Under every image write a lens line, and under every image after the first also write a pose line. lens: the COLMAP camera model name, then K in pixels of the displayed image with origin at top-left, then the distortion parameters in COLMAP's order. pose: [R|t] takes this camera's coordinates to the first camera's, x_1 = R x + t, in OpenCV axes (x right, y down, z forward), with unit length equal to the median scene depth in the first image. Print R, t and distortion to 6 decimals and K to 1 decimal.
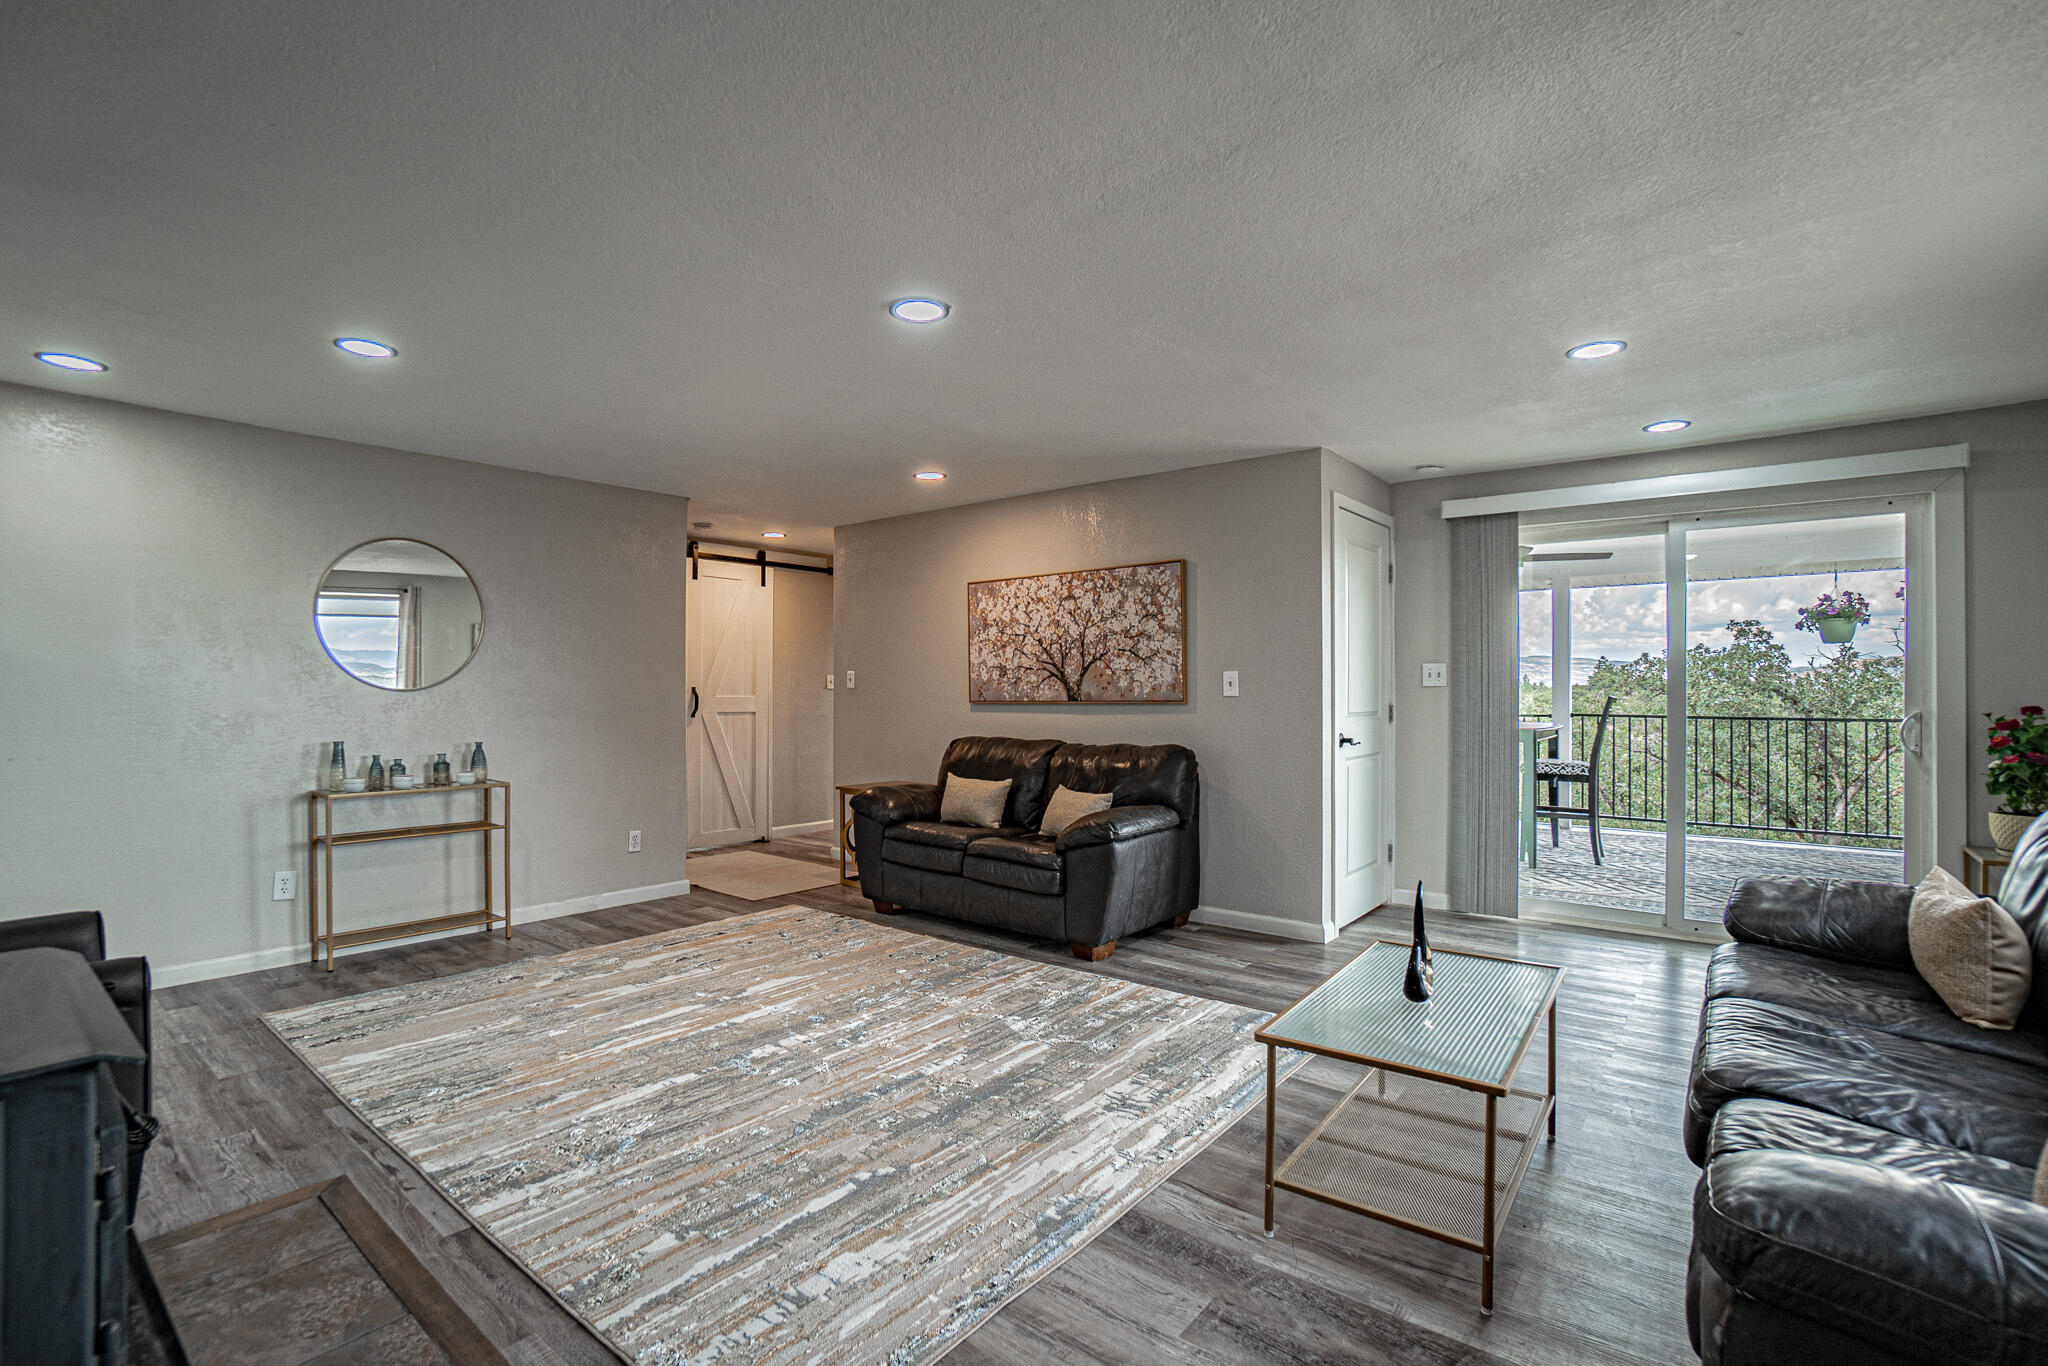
lens RADIAL K [[925.9, 0, 994.0], [0, 925.9, 679.2], [0, 0, 1]] dist [-0.037949, 0.000690]
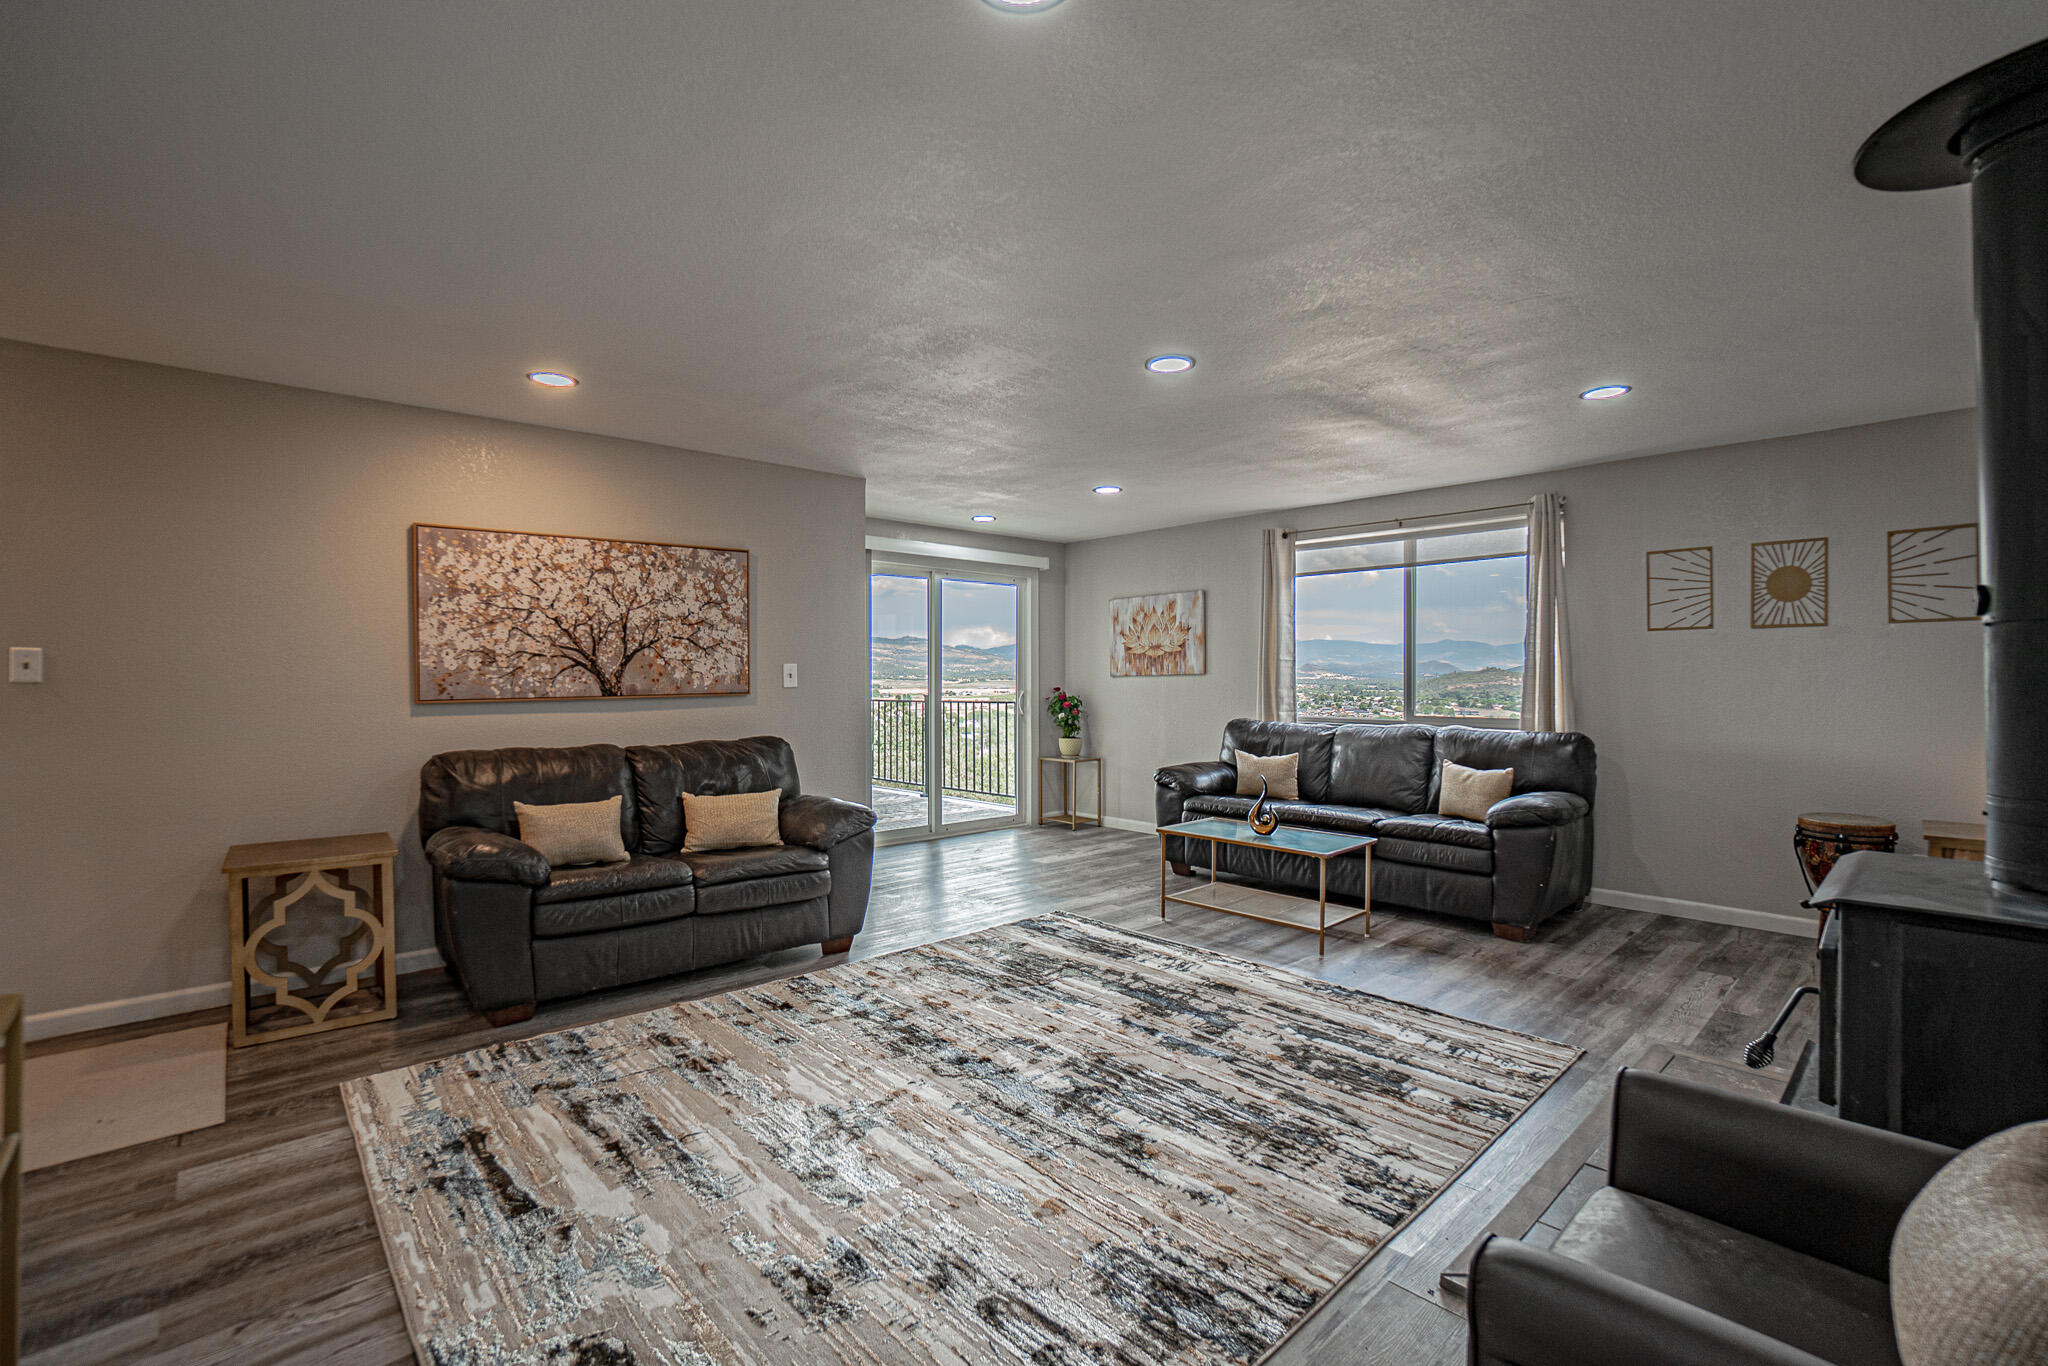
lens RADIAL K [[925.9, 0, 994.0], [0, 925.9, 679.2], [0, 0, 1]] dist [-0.037949, 0.000690]
pose [[0.155354, -0.004523, 0.987848, -0.722420], [-0.008493, 0.999946, 0.005915, 0.000909], [-0.987822, -0.009309, 0.155307, 0.571564]]
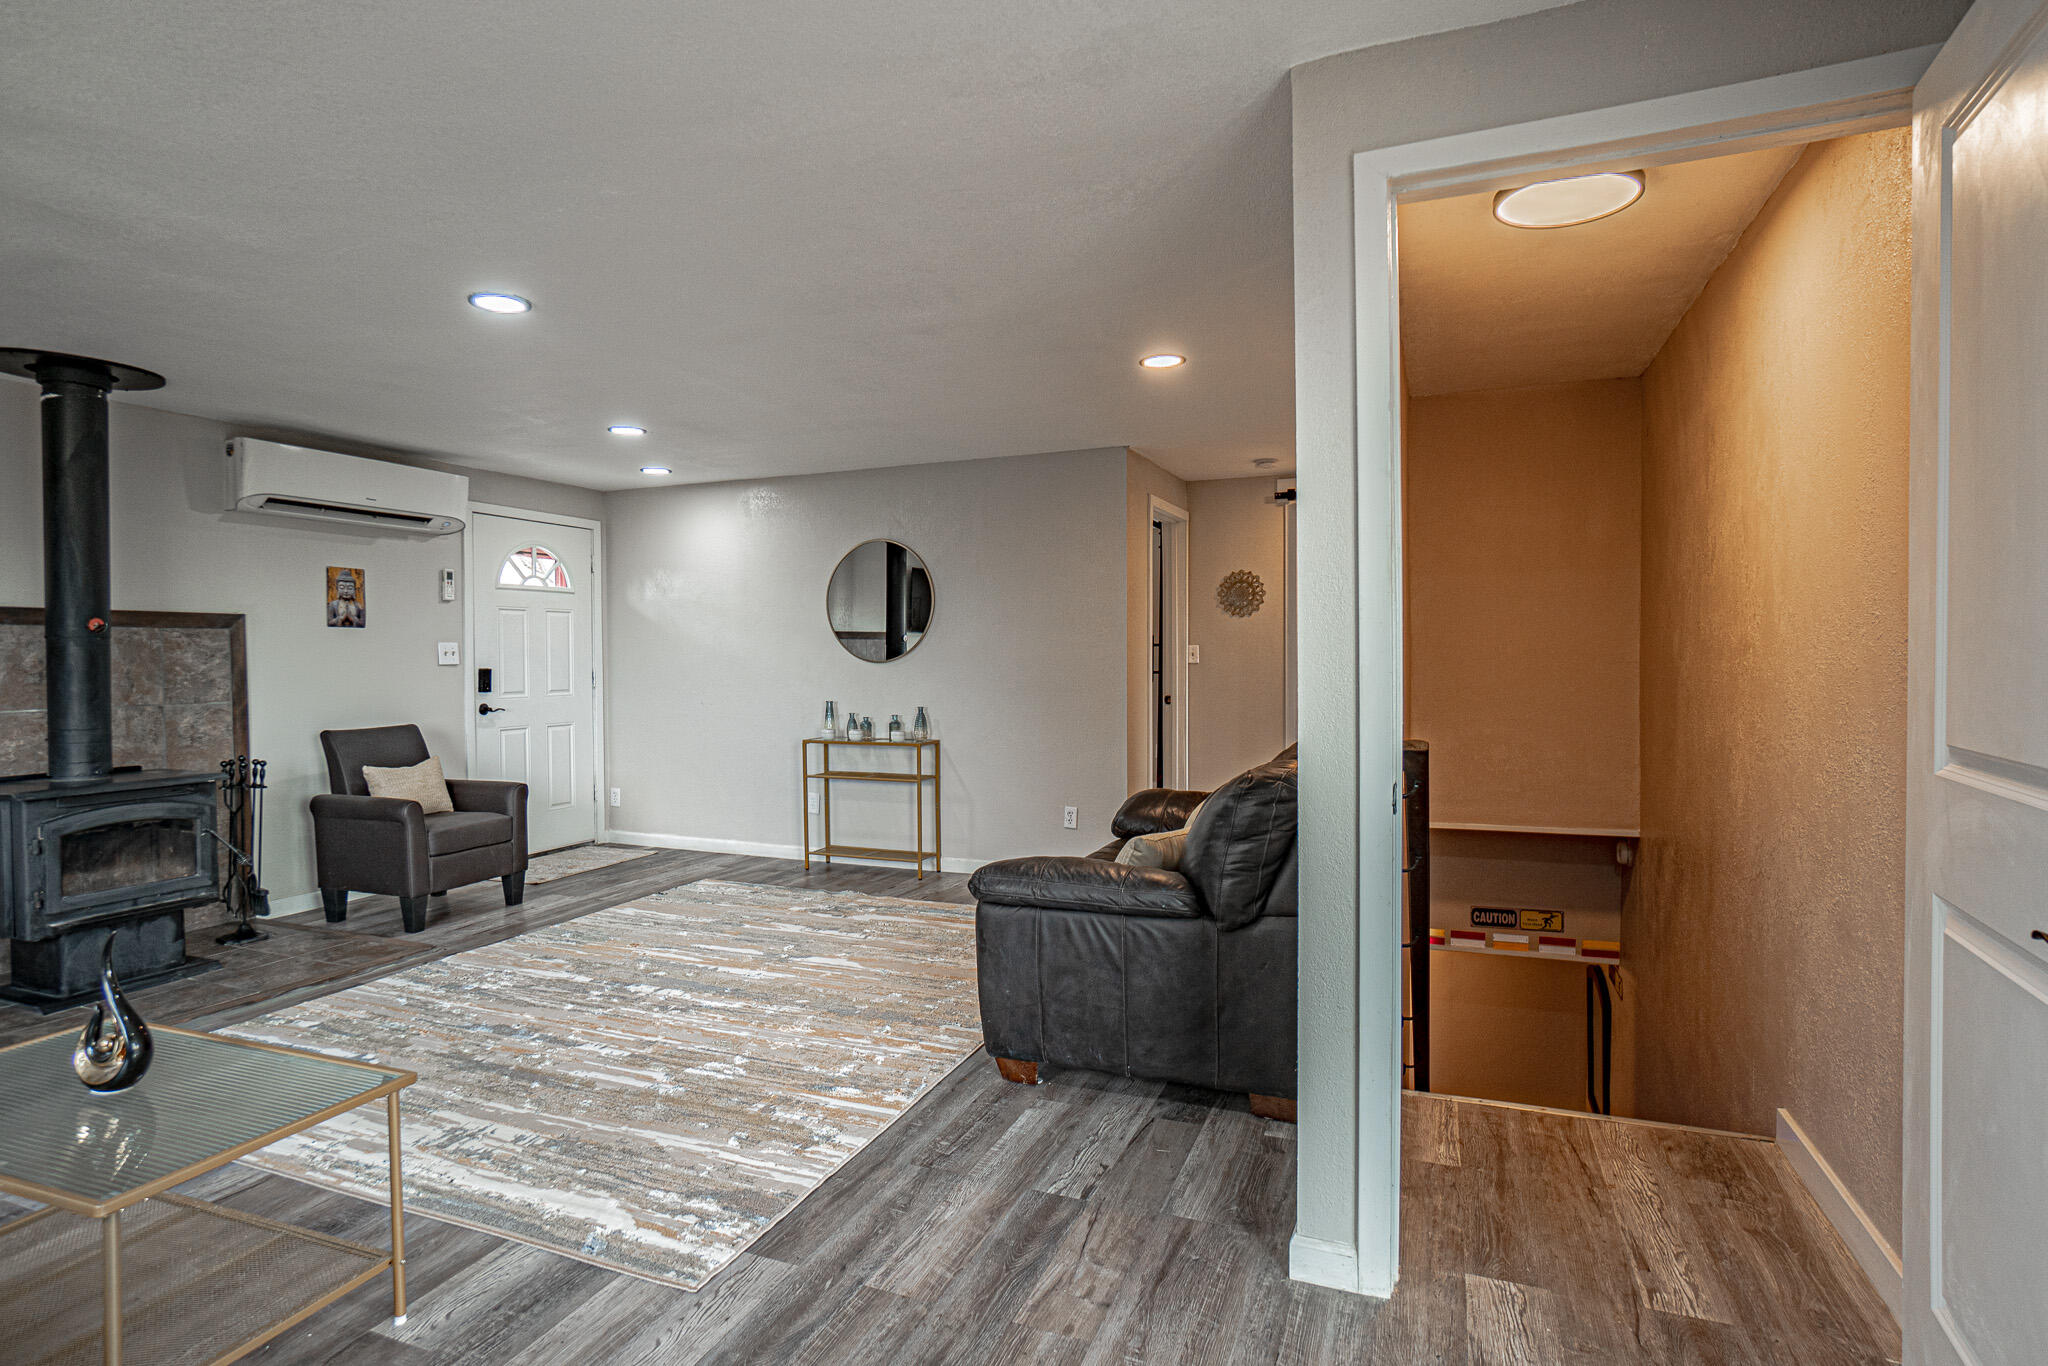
lens RADIAL K [[1052.1, 0, 1024.0], [0, 1052.1, 683.0], [0, 0, 1]] dist [-0.017805, 0.000398]
pose [[0.294053, 0.017533, -0.955628, 0.670168], [0.018557, 0.999539, 0.024048, 0.008930], [0.955609, -0.024805, 0.293592, 0.664013]]
